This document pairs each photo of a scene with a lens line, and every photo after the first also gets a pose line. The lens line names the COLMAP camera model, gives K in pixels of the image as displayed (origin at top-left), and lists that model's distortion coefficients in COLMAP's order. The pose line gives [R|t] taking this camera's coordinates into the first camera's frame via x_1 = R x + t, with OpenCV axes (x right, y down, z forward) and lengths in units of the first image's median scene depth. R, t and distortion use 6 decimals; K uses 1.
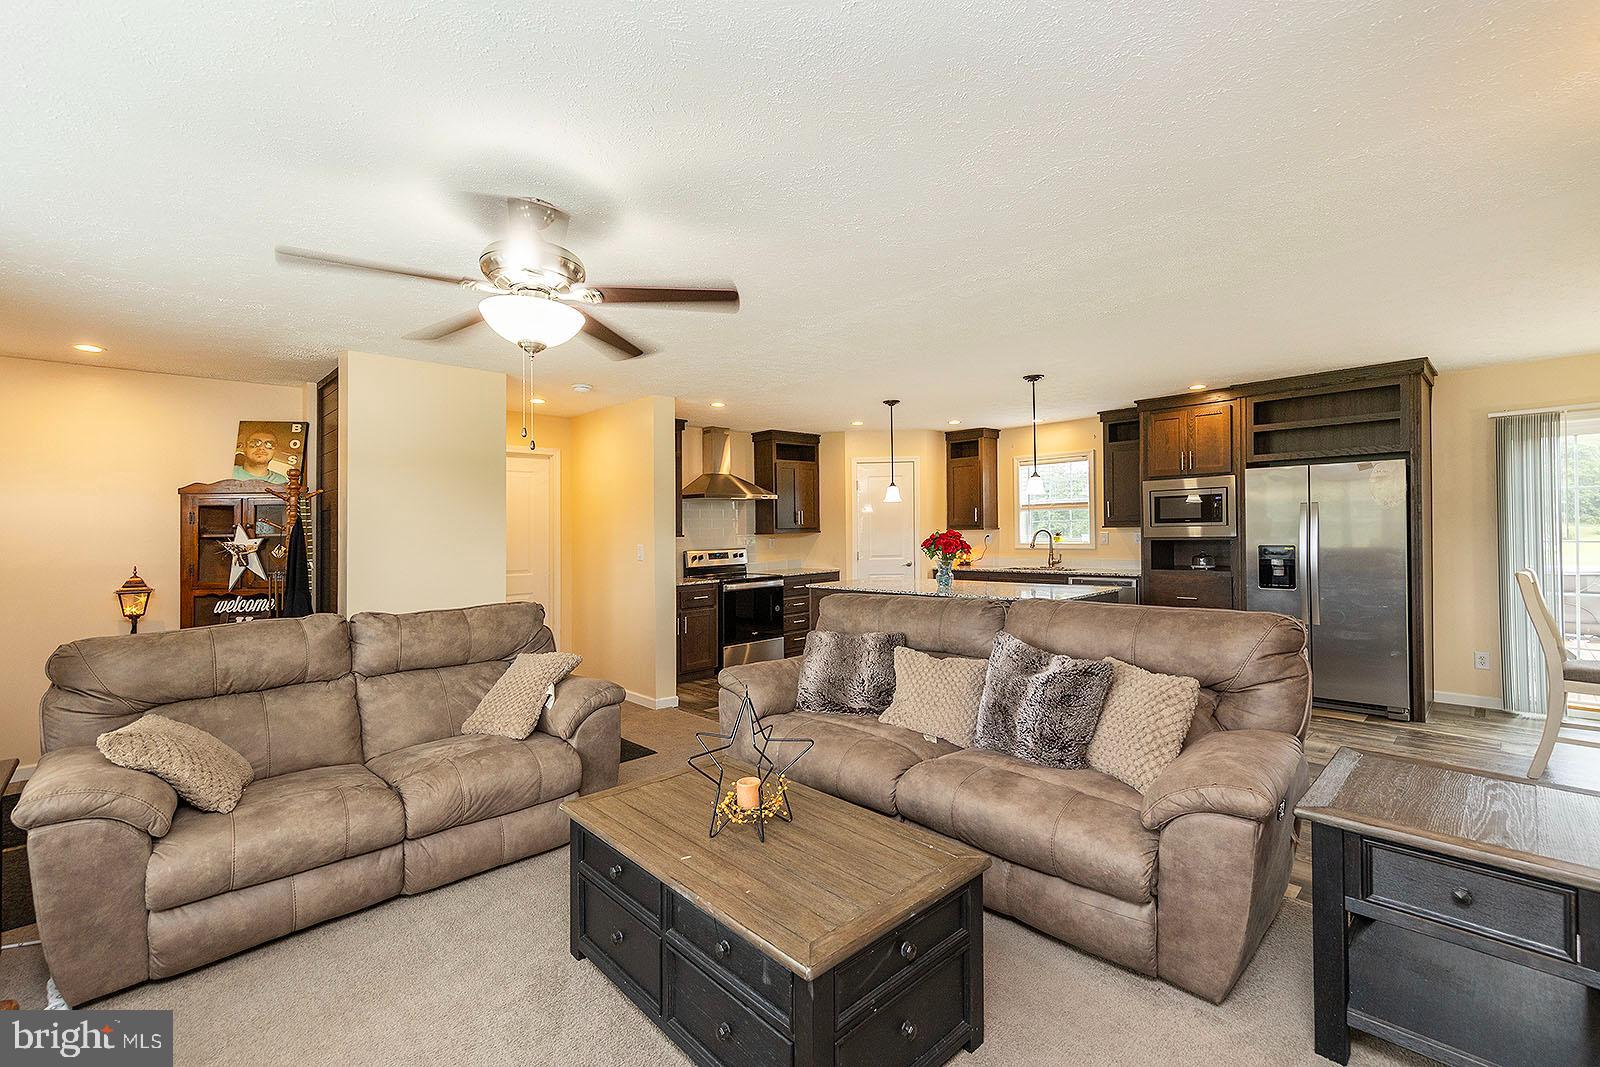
lens RADIAL K [[650.3, 0, 851.6], [0, 650.3, 520.6], [0, 0, 1]] dist [0.000189, -0.000048]
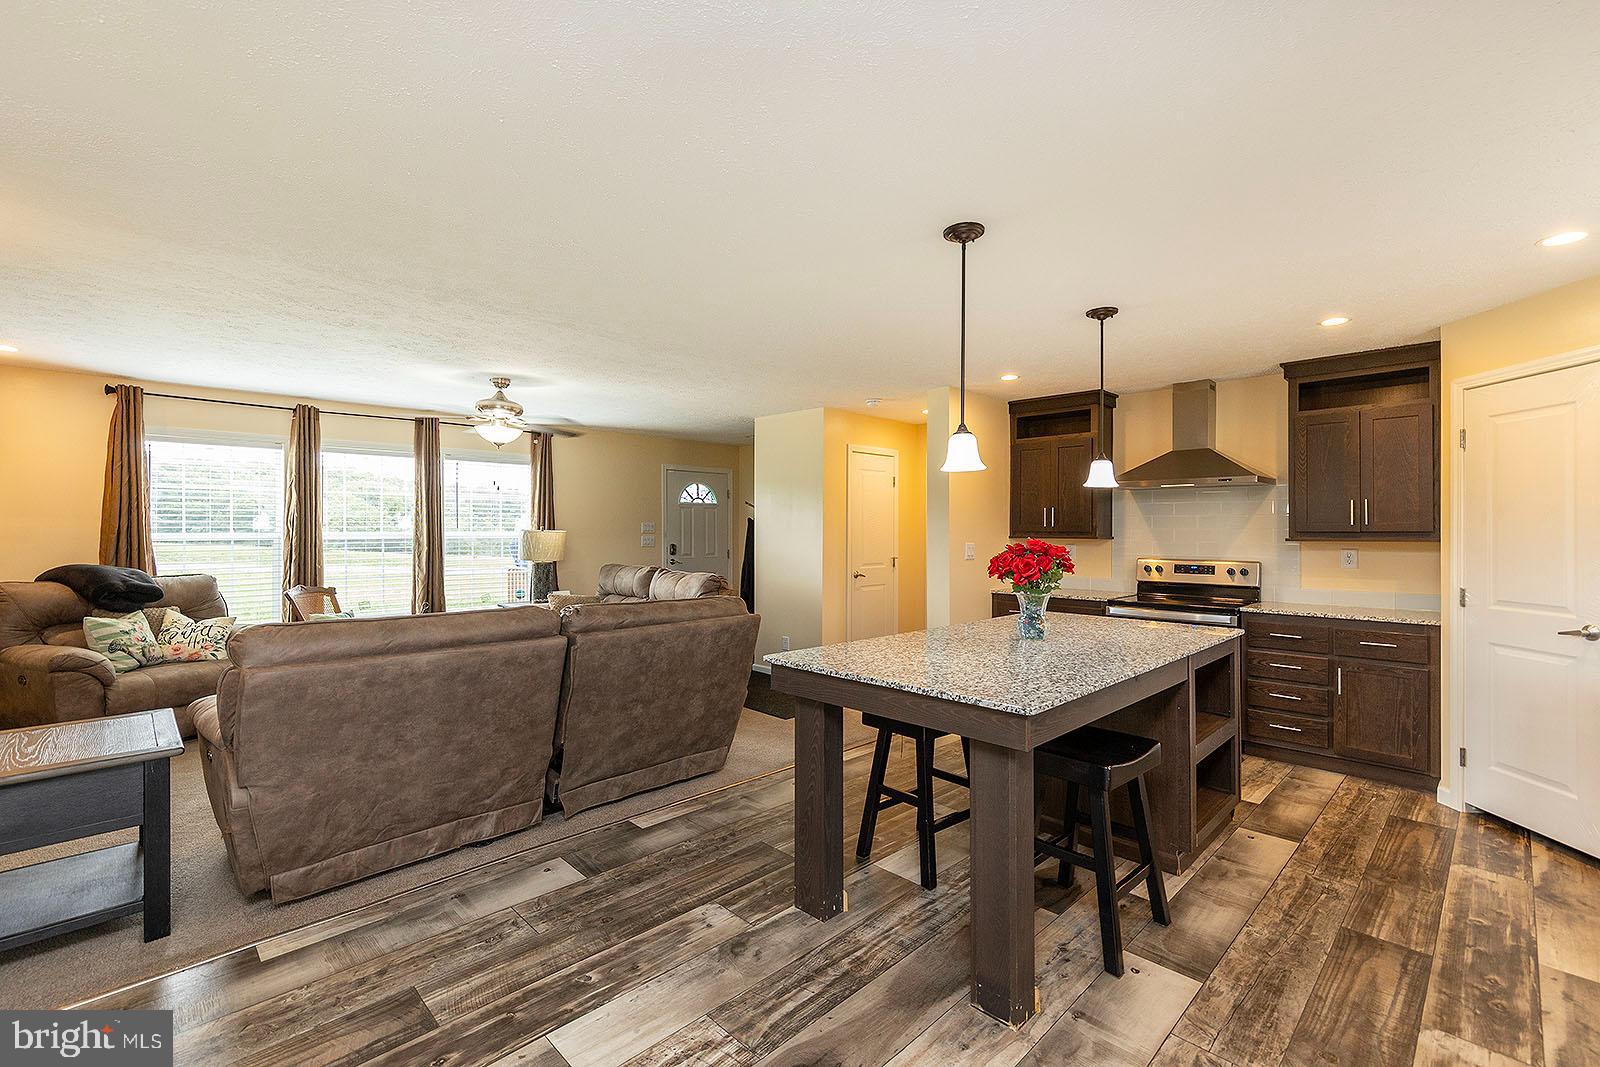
lens RADIAL K [[689.5, 0, 760.6], [0, 689.5, 543.5], [0, 0, 1]] dist [0.013027, -0.000349]
pose [[-0.053876, 0.037210, -0.997854, 0.626726], [0.002215, 0.999307, 0.037145, -0.001032], [0.998545, -0.000209, -0.053922, 0.672759]]
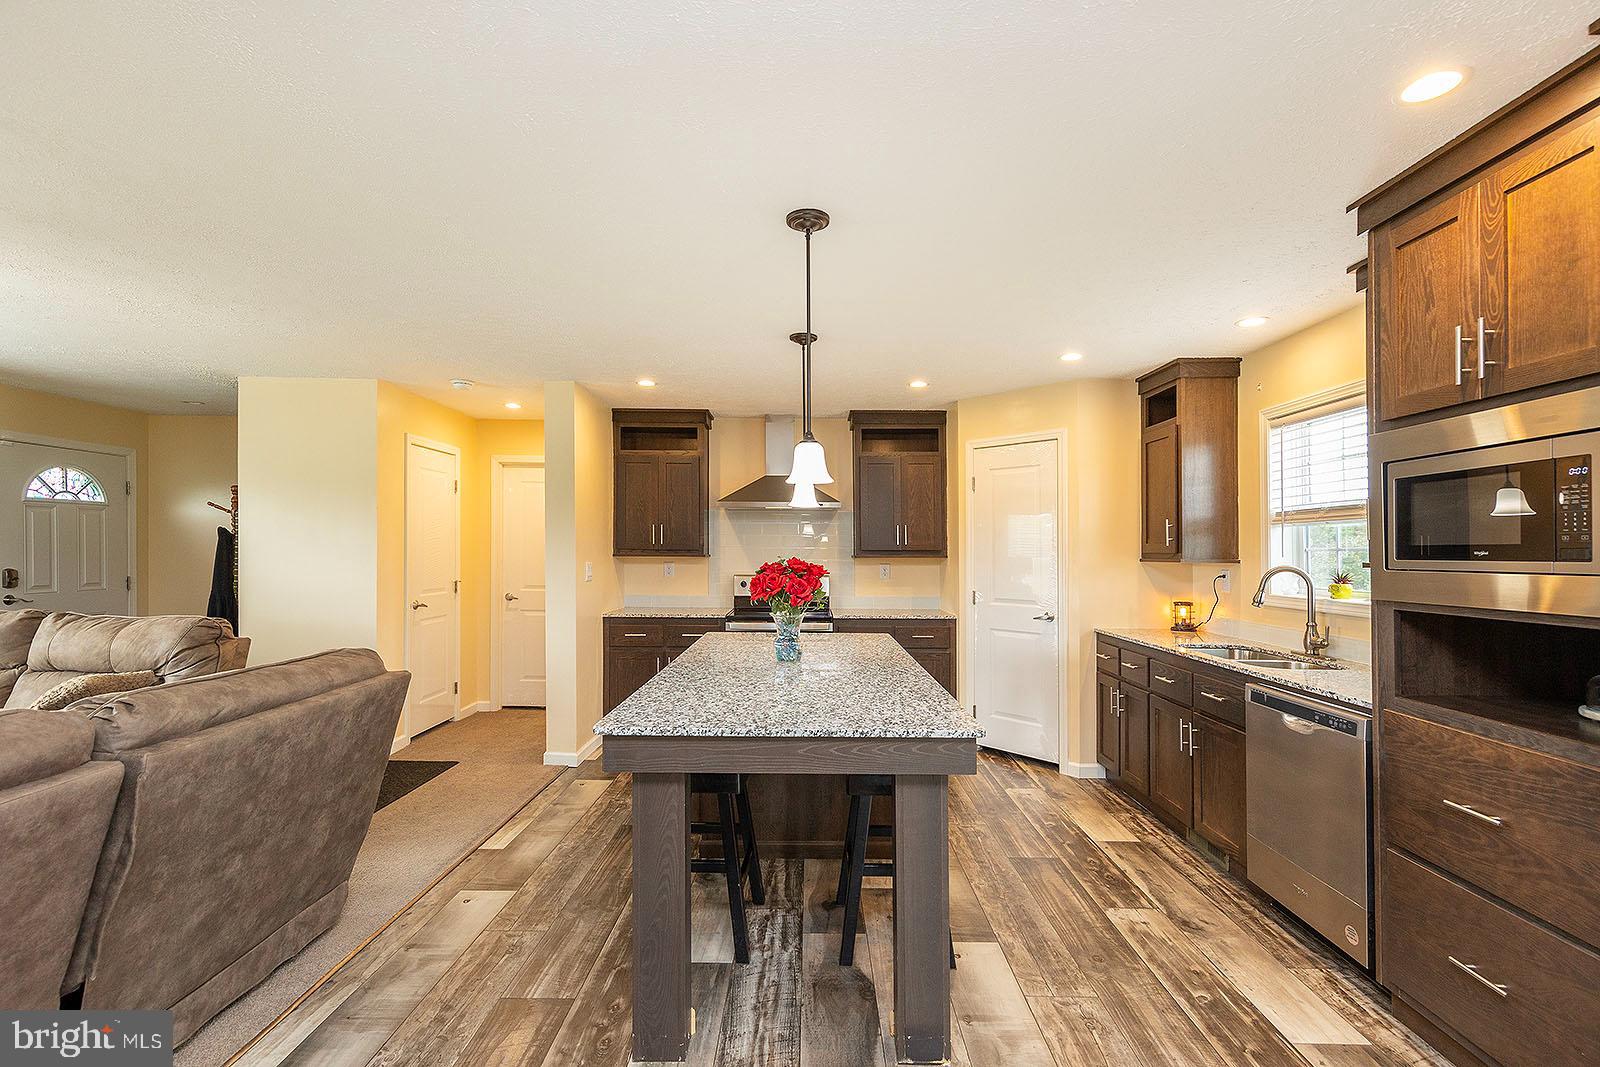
lens RADIAL K [[725.9, 0, 808.7], [0, 725.9, 537.9], [0, 0, 1]] dist [0.010109, 0.000292]
pose [[0.687086, 0.012973, -0.726460, 0.499015], [-0.016205, 0.999865, 0.002529, -0.002092], [0.726395, 0.010035, 0.687204, 0.494021]]
